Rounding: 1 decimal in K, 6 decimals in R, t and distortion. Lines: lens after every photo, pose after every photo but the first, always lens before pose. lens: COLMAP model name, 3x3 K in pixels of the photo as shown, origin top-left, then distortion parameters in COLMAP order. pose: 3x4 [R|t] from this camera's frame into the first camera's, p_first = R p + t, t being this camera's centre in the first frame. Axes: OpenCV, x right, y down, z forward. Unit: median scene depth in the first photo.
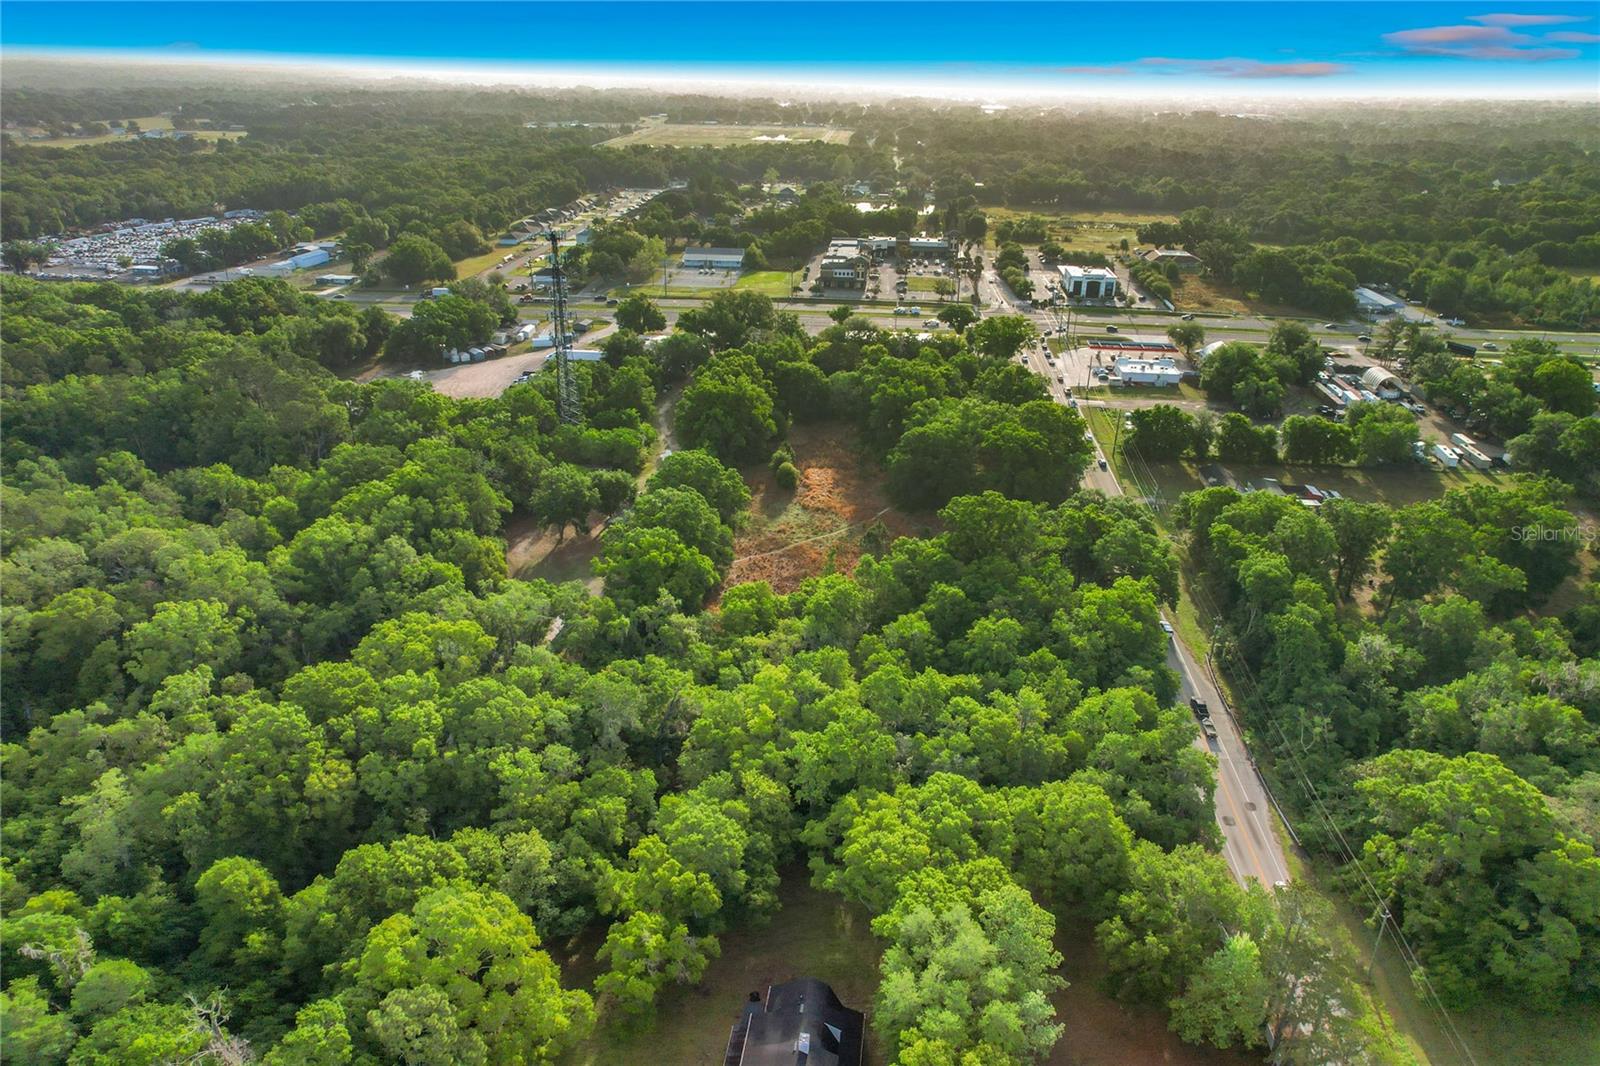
lens RADIAL K [[1039.5, 0, 809.6], [0, 1039.5, 545.4], [0, 0, 1]] dist [-0.075267, 0.070165]
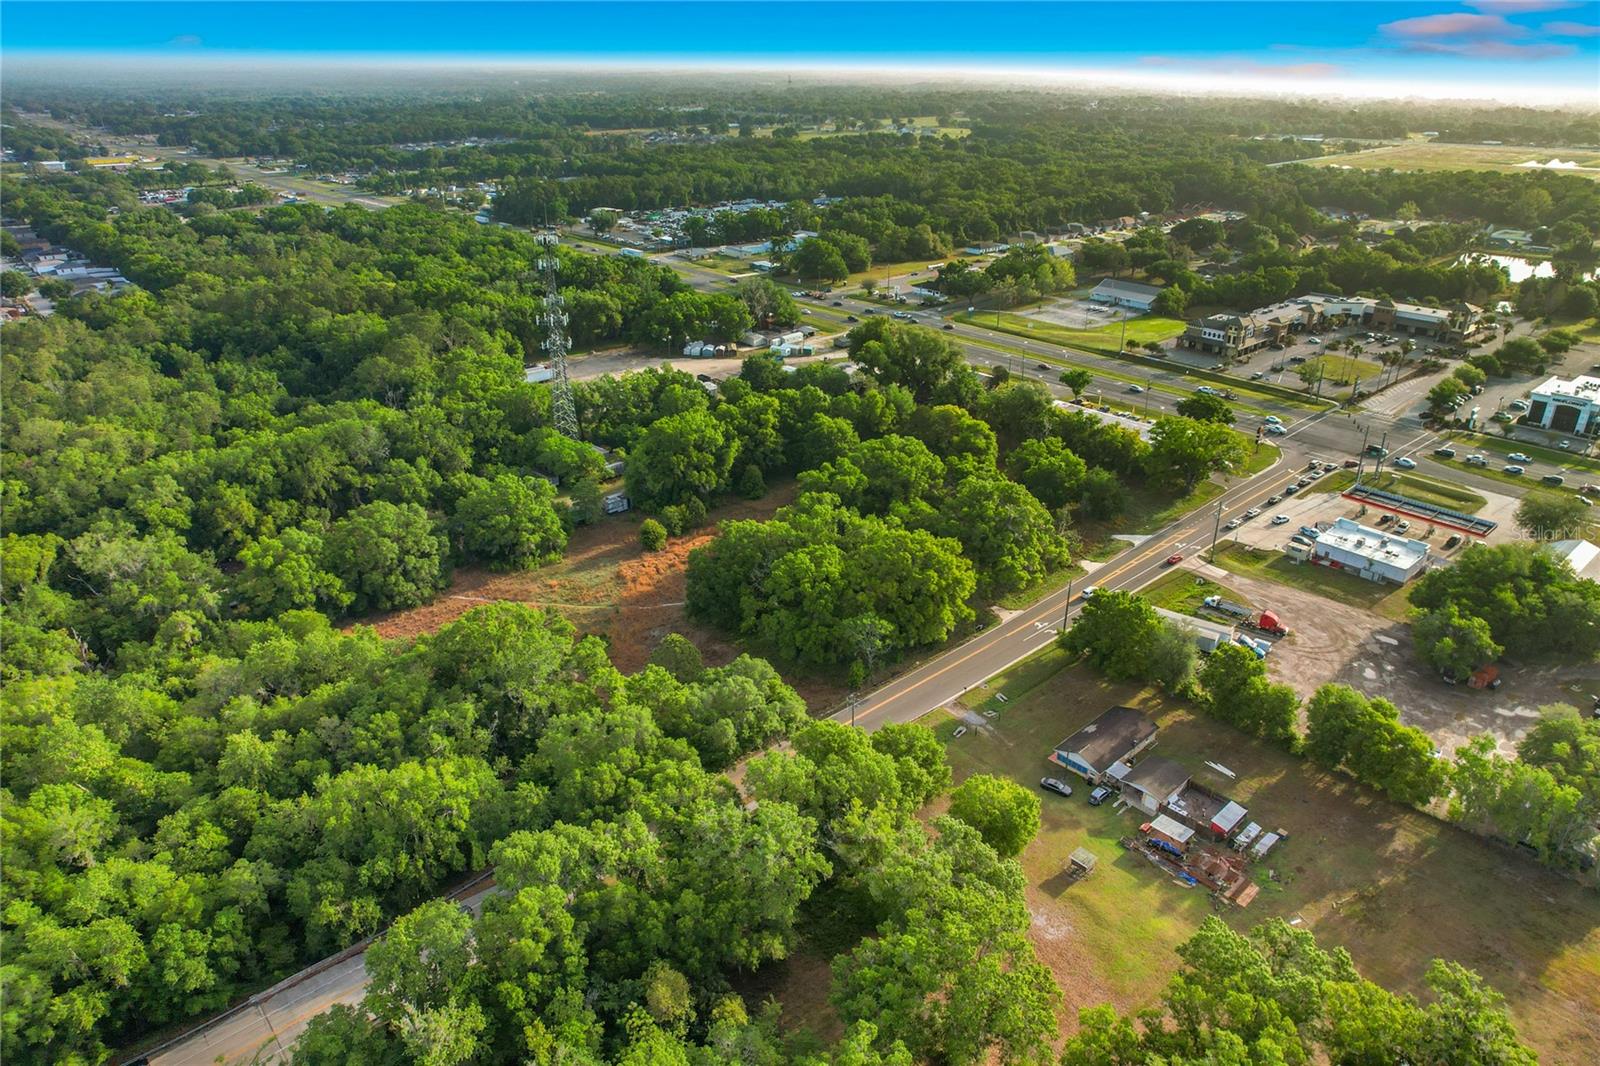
lens RADIAL K [[1039.5, 0, 814.2], [0, 1039.5, 523.7], [0, 0, 1]] dist [-0.075267, 0.070165]
pose [[0.723974, 0.269132, -0.635161, 0.481870], [-0.283862, 0.955414, 0.081276, -0.141038], [0.628716, 0.121457, 0.768091, 0.304756]]
